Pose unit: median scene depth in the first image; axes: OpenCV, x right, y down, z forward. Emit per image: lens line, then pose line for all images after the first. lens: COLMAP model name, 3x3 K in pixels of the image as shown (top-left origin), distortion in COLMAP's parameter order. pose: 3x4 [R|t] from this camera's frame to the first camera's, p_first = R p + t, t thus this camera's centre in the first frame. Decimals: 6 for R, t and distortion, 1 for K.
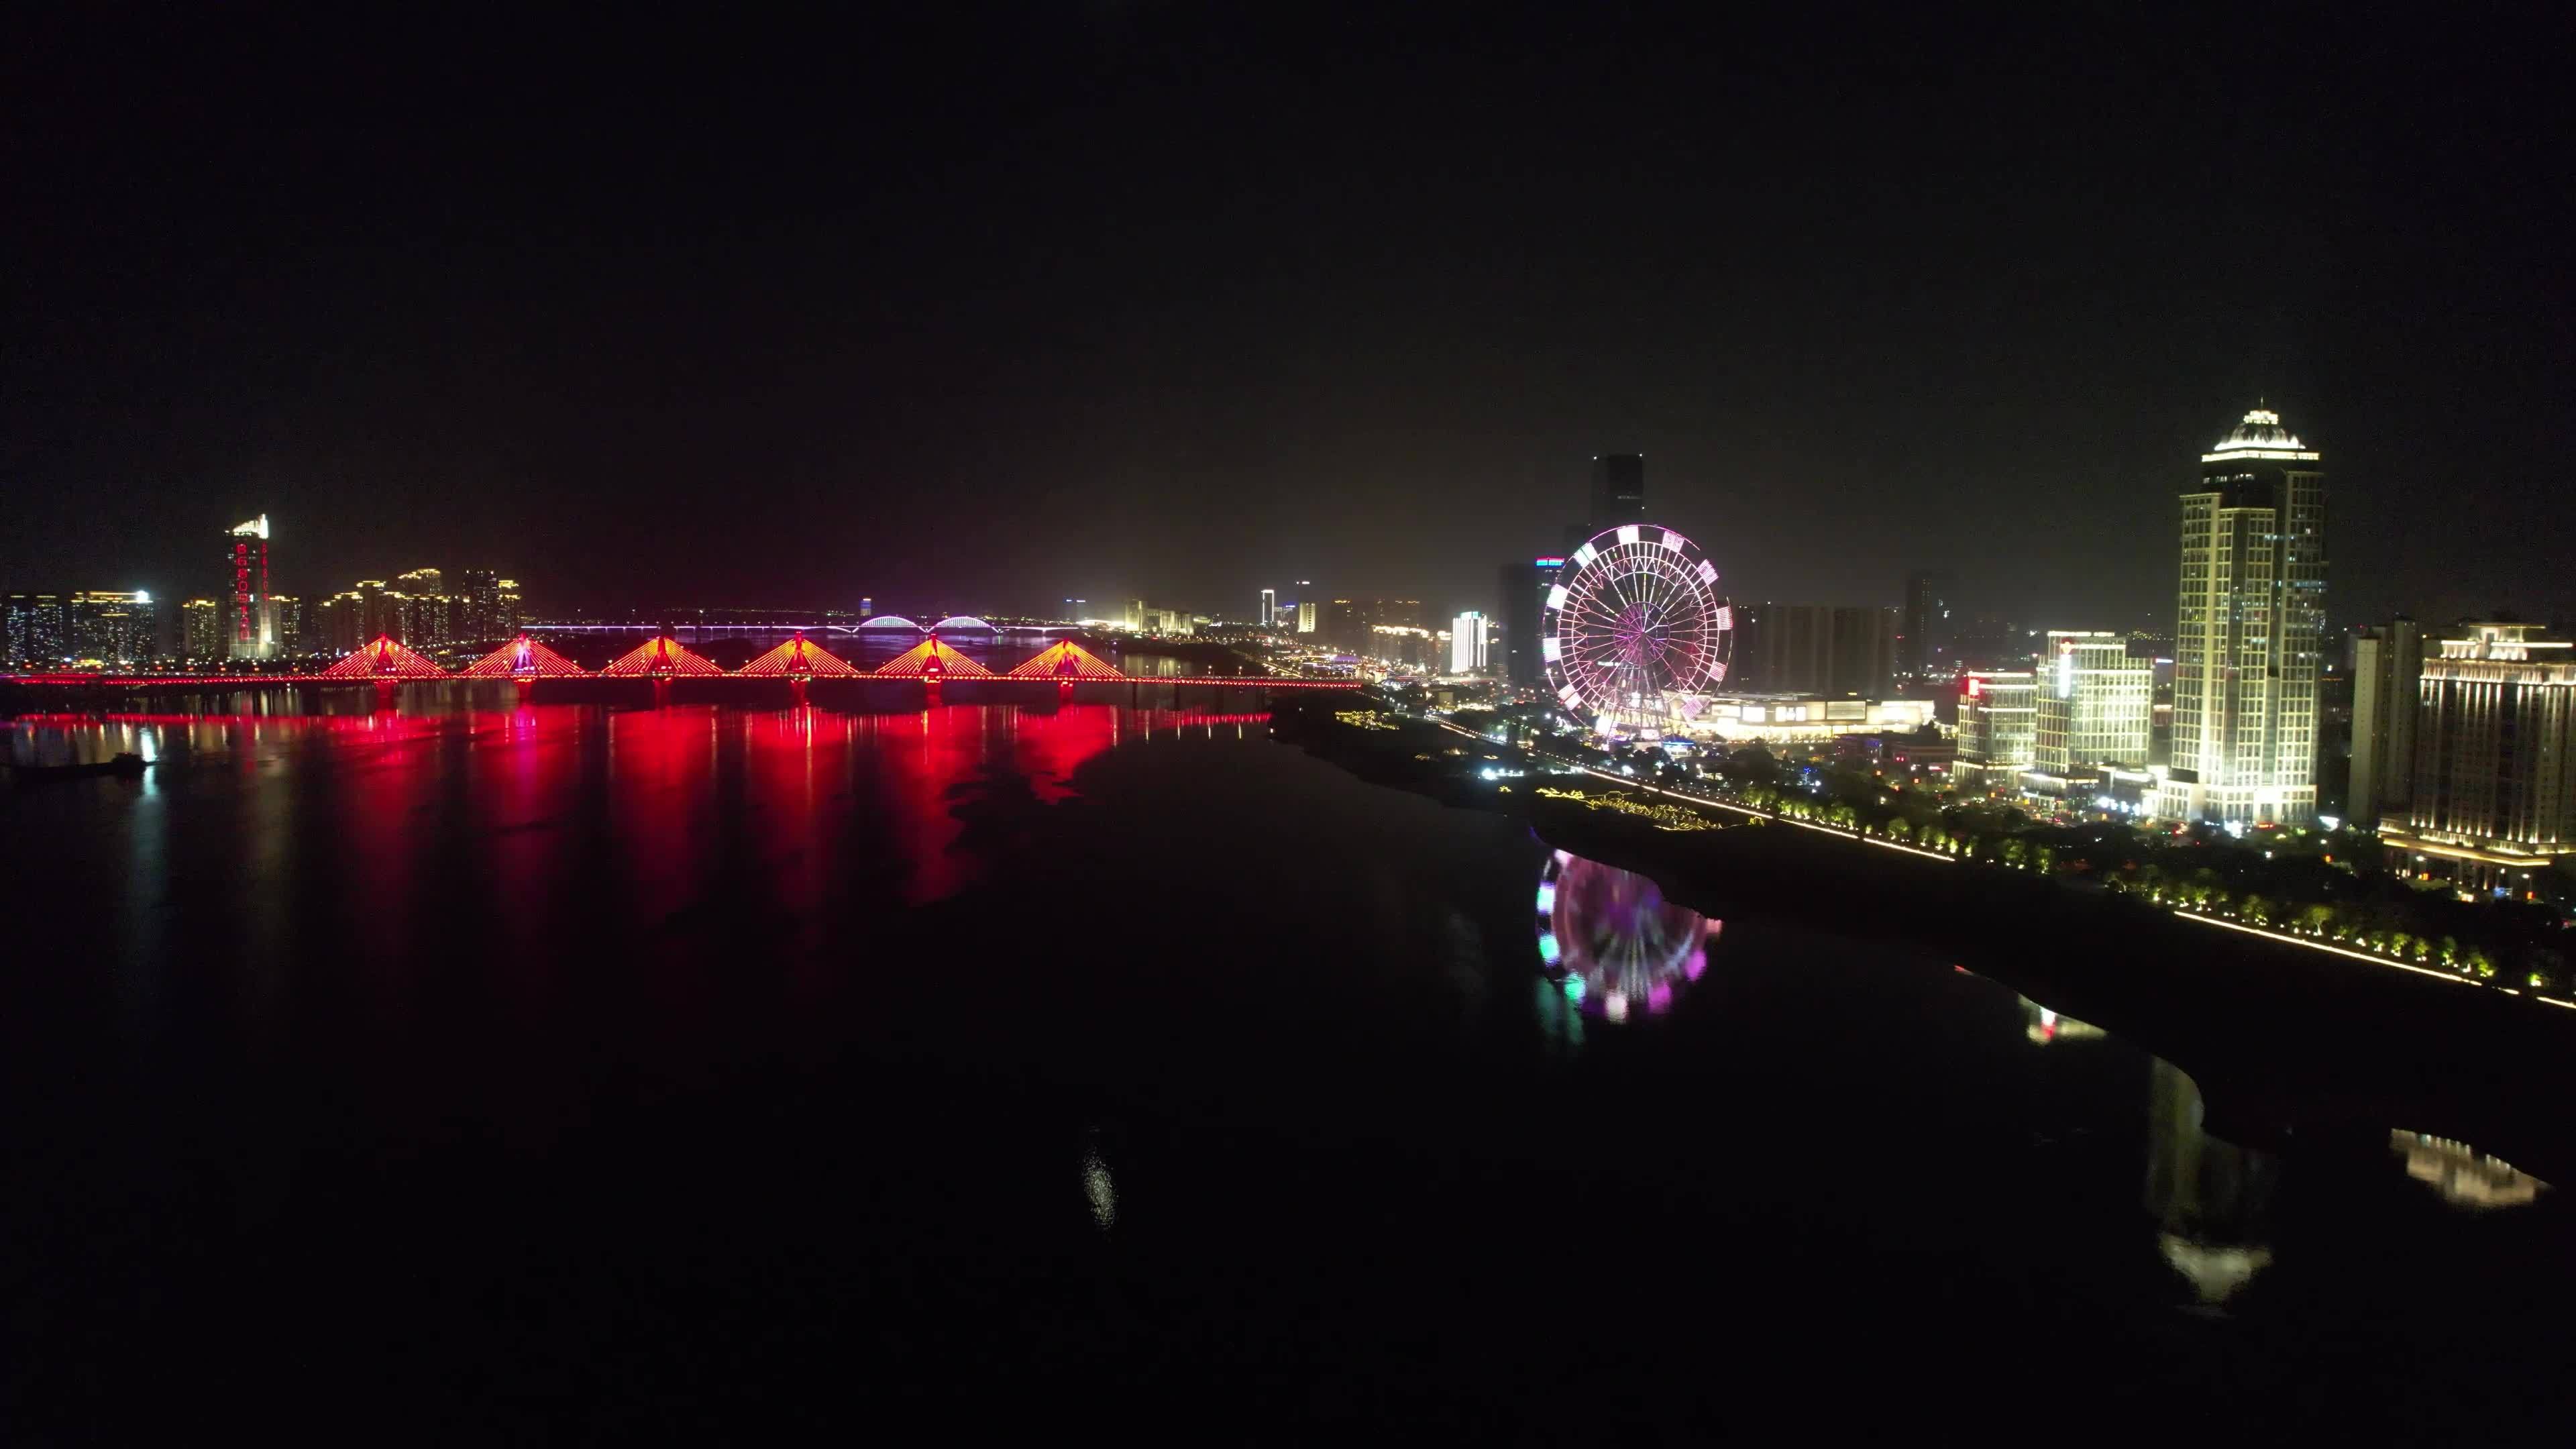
lens RADIAL K [[1646.7, 0, 1290.6], [0, 1646.7, 723.0], [0, 0, 1]] dist [-0.080128, 0.073188]
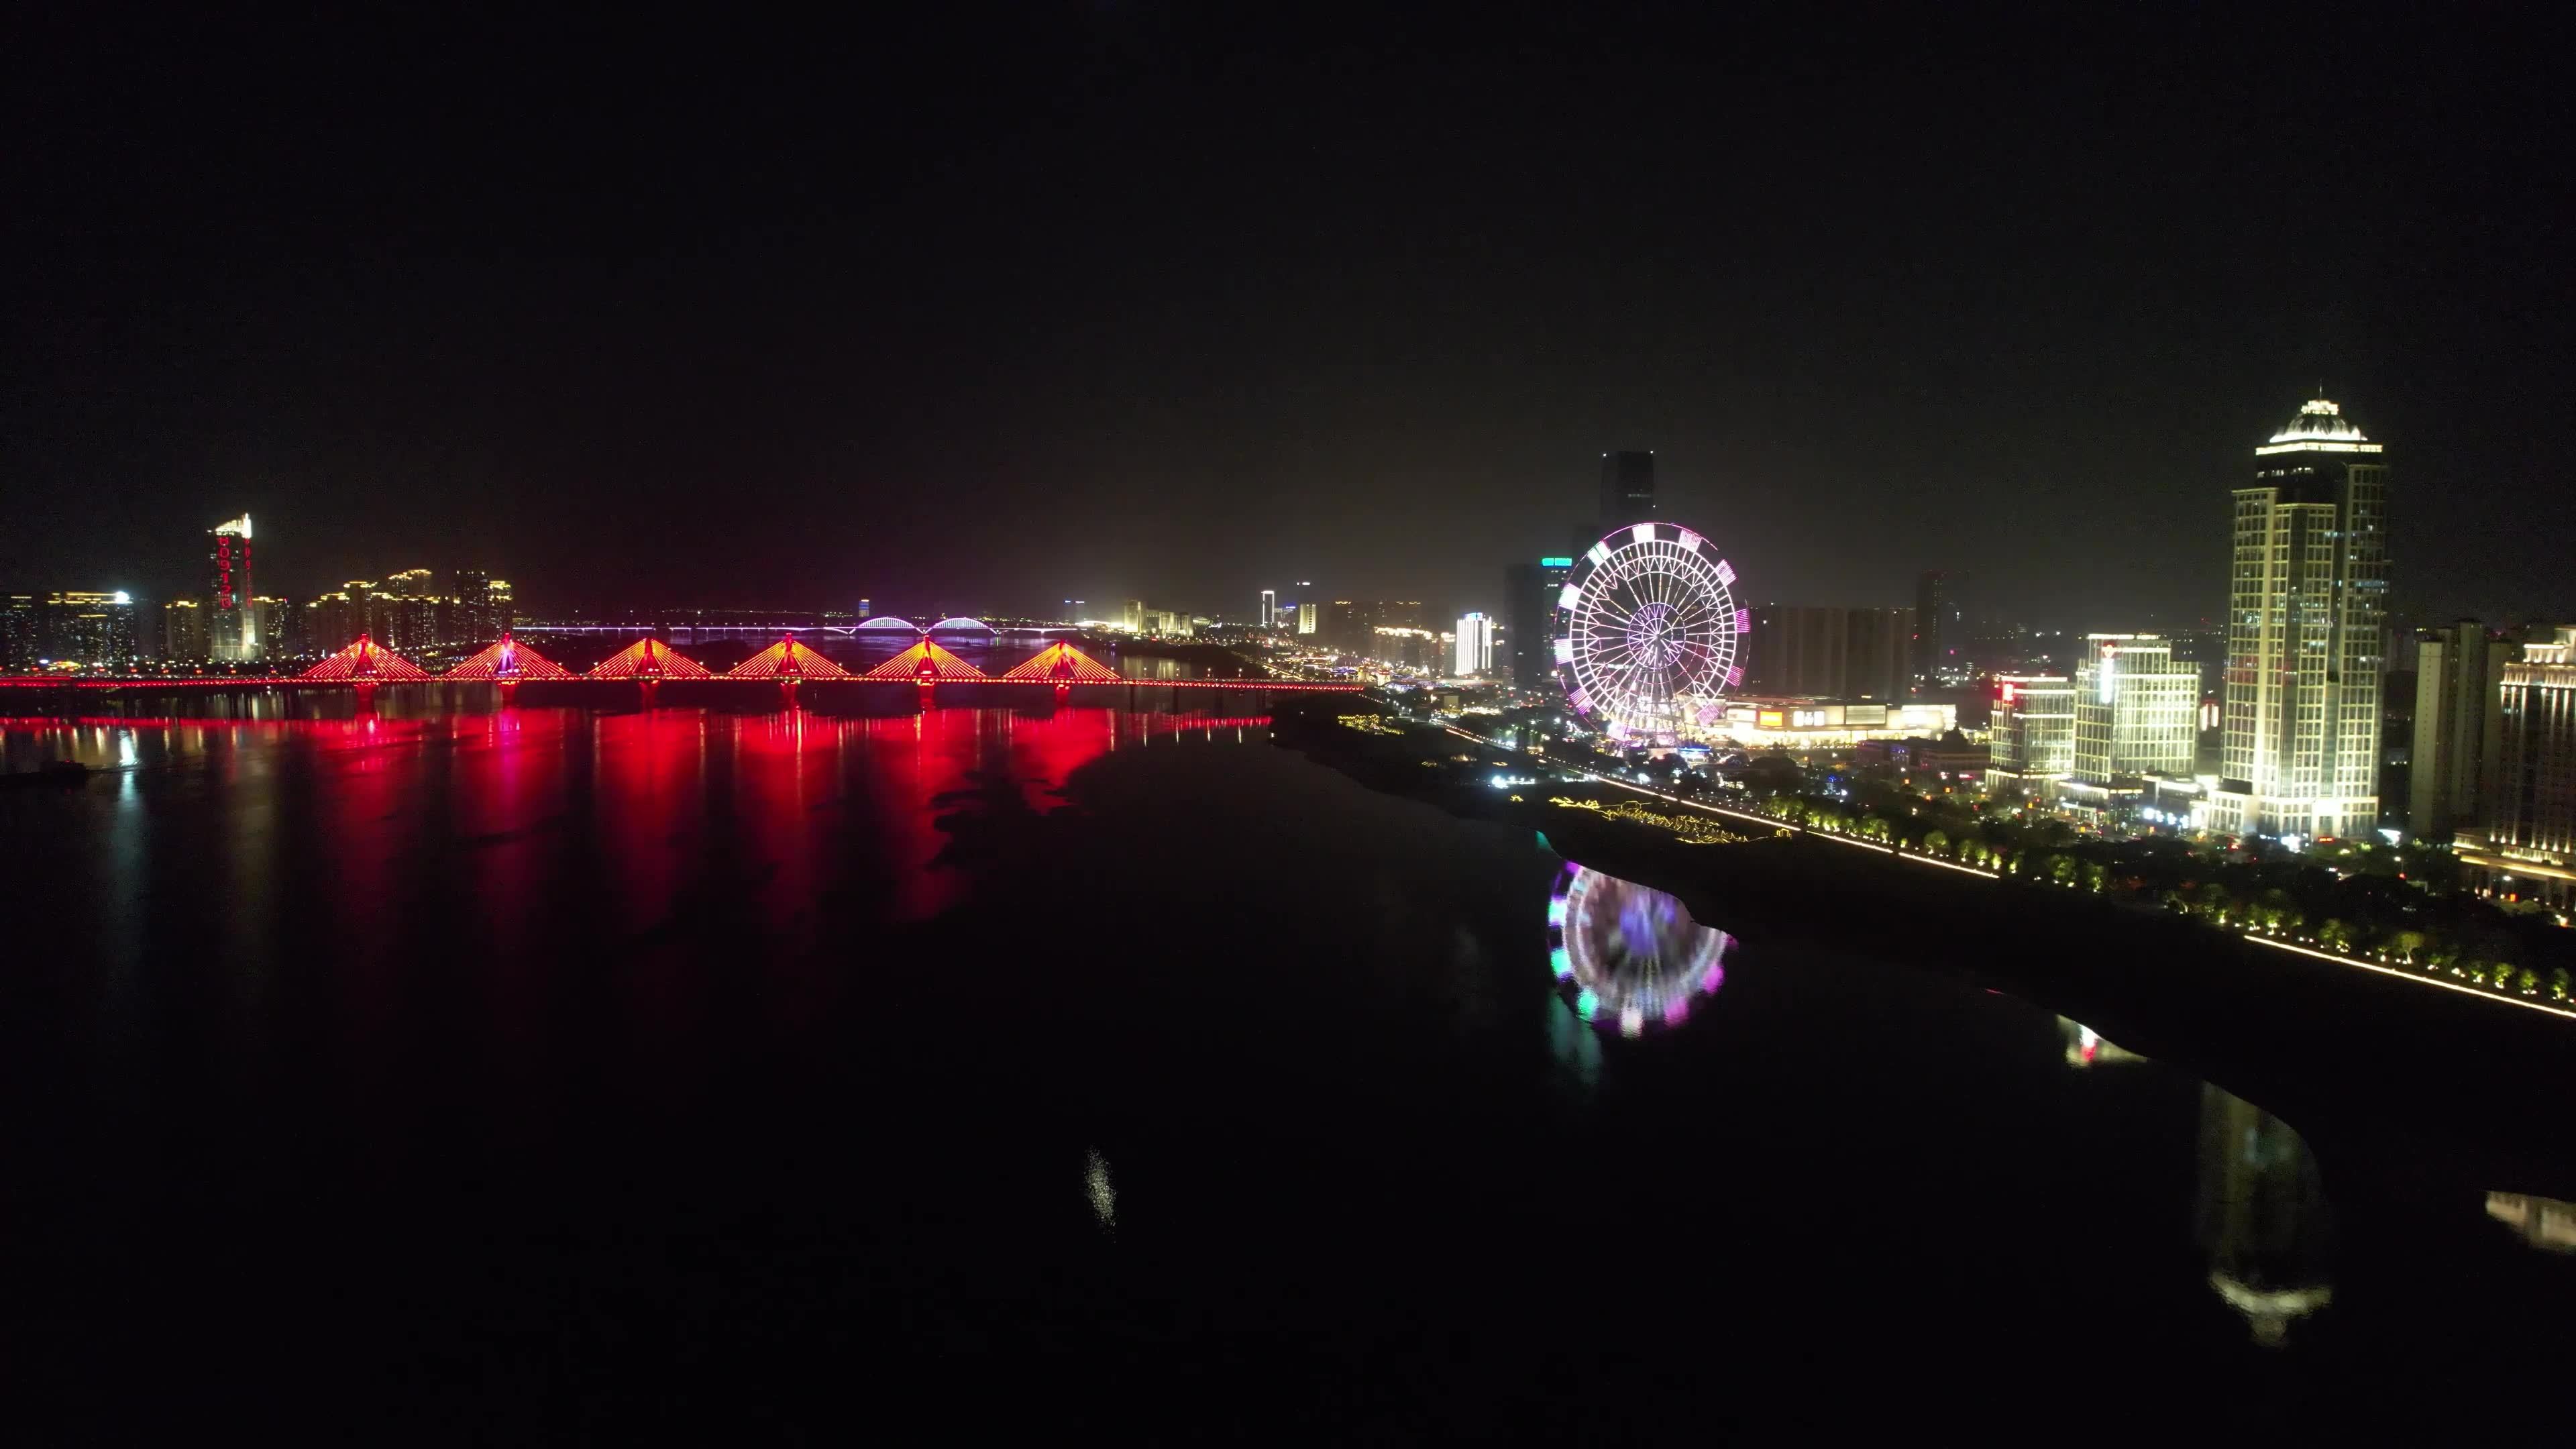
lens RADIAL K [[1646.7, 0, 1290.6], [0, 1646.7, 723.0], [0, 0, 1]] dist [-0.080128, 0.073188]
pose [[1.000000, 0.000031, -0.000073, -0.000685], [-0.000031, 1.000000, -0.000624, -0.001695], [0.000073, 0.000624, 1.000000, 0.023268]]
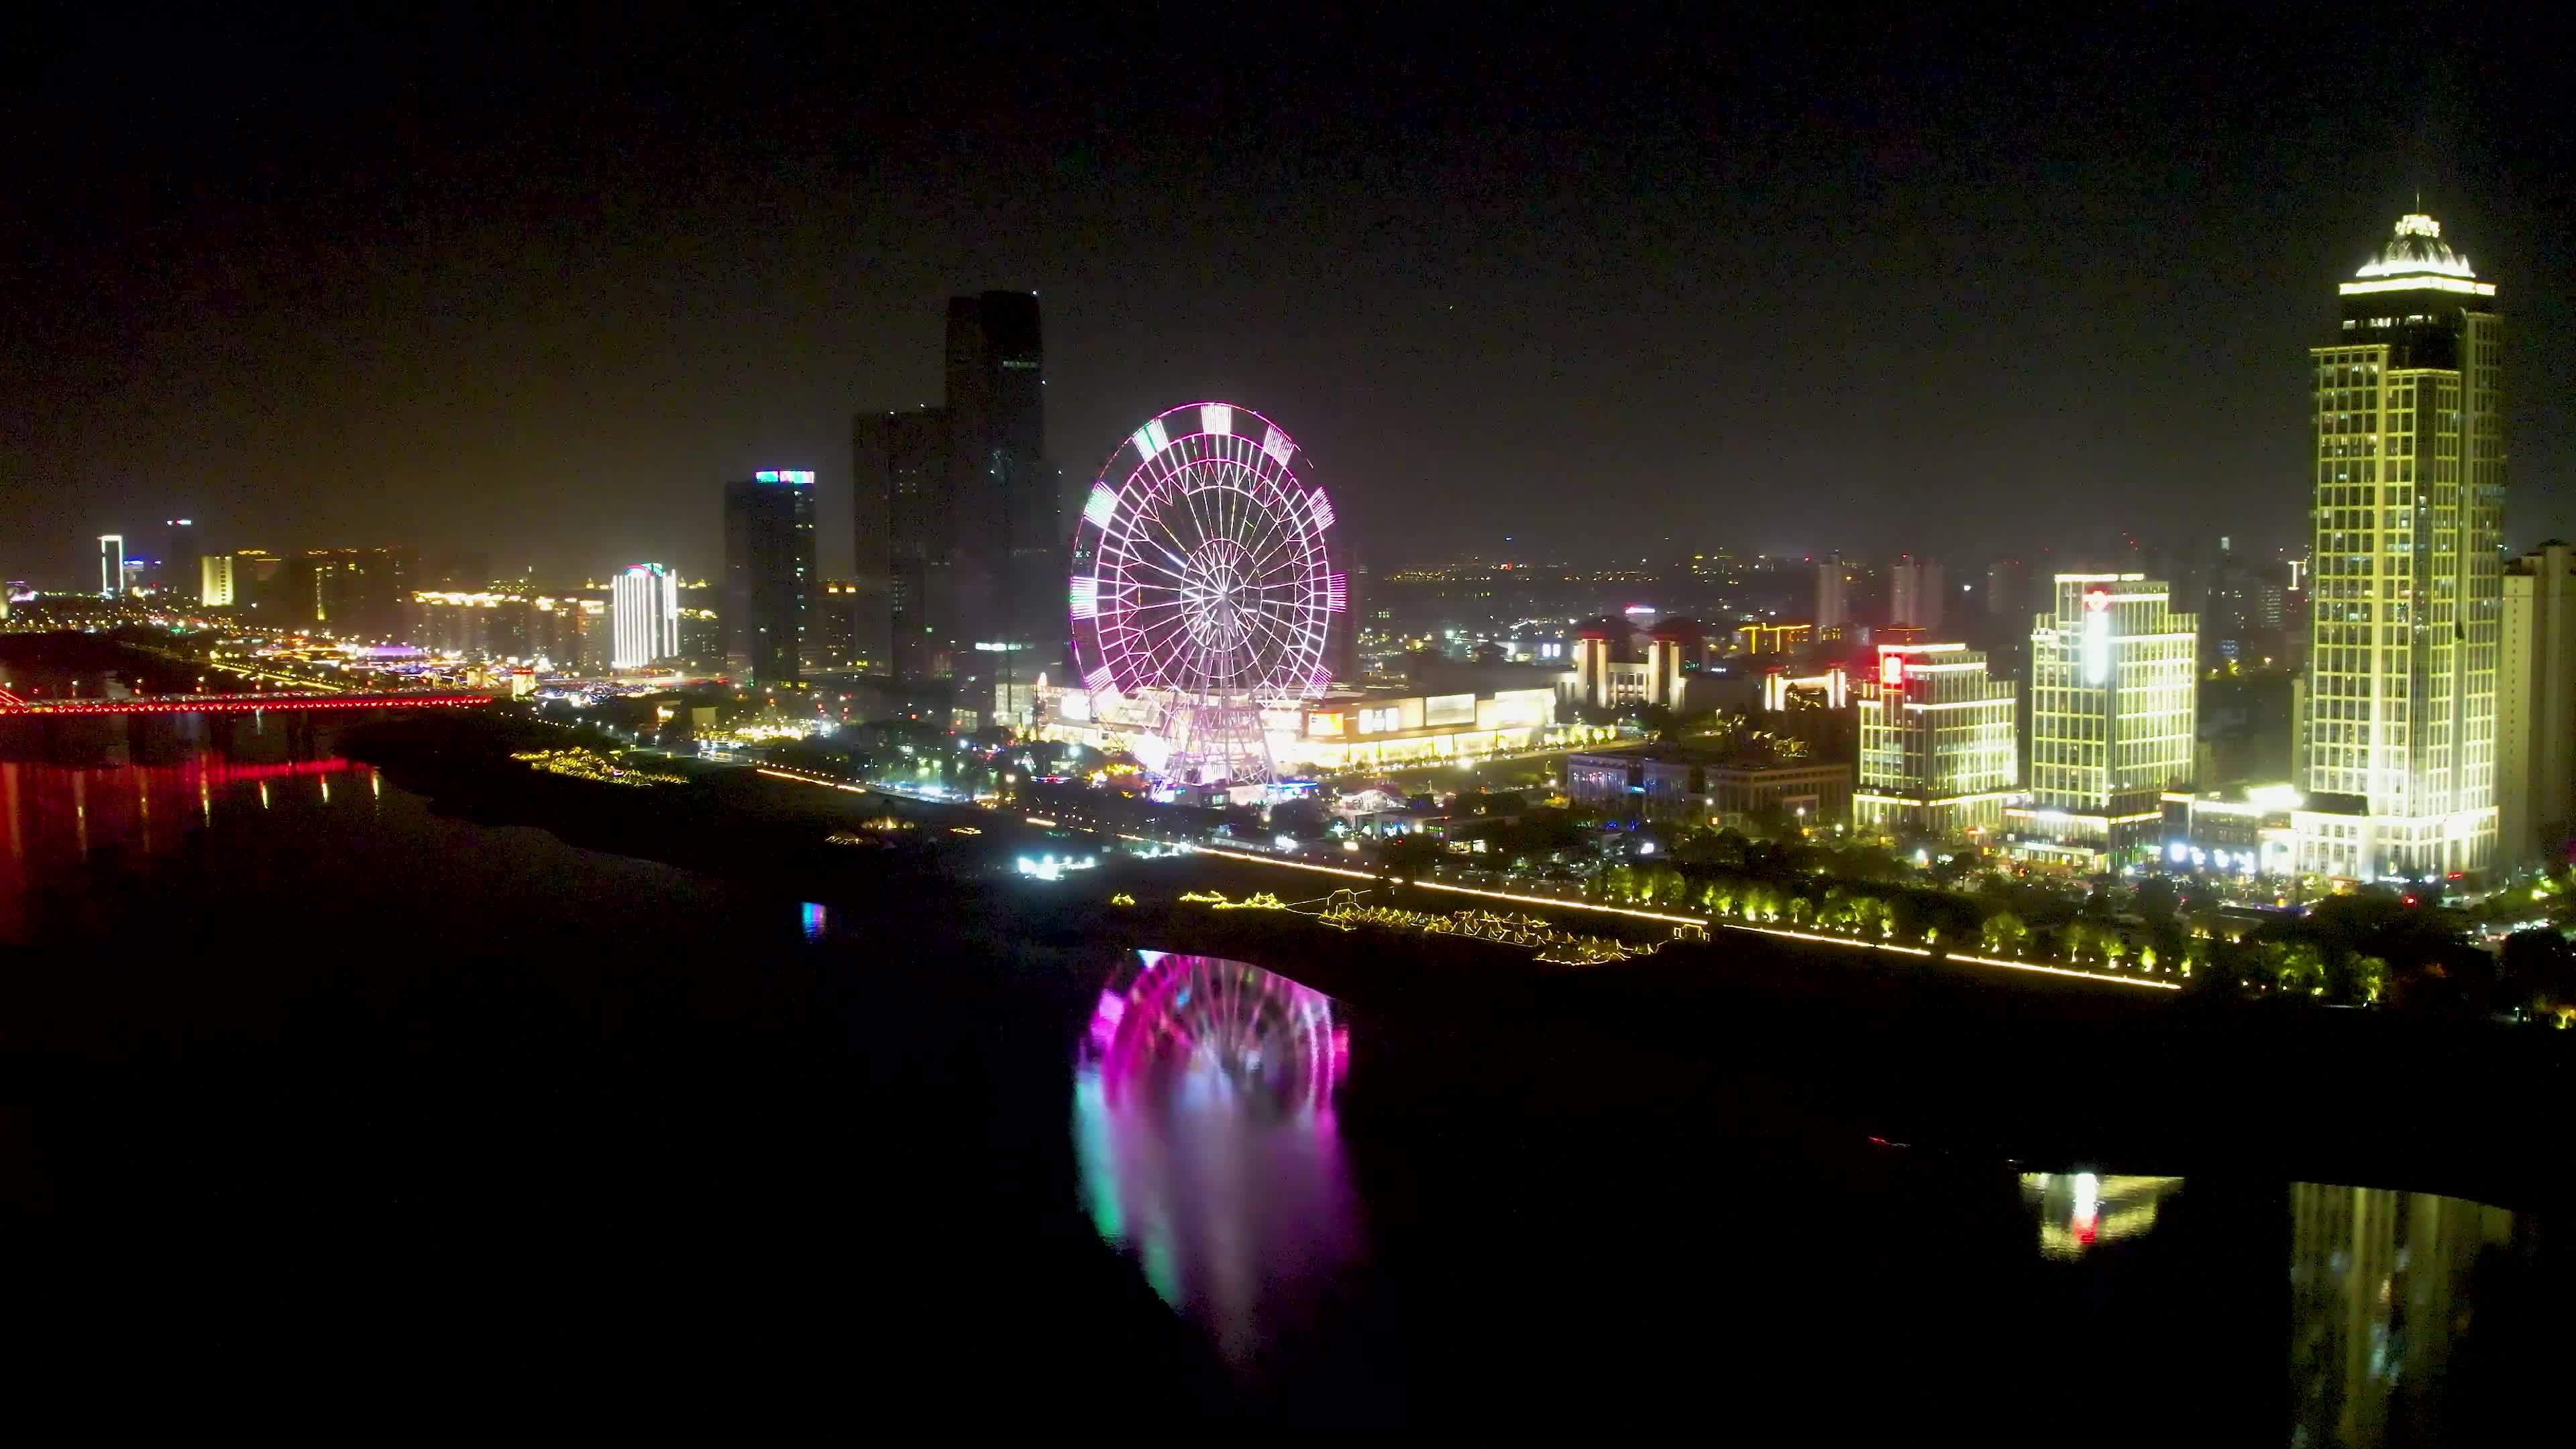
lens RADIAL K [[2445.0, 0, 1288.0], [0, 2445.0, 724.5], [0, 0, 1]] dist [0.004464, -0.130810]
pose [[0.894918, -0.050402, 0.443375, -0.092676], [0.050114, 0.998667, 0.012375, -0.012526], [-0.443408, 0.011144, 0.896251, 0.148929]]
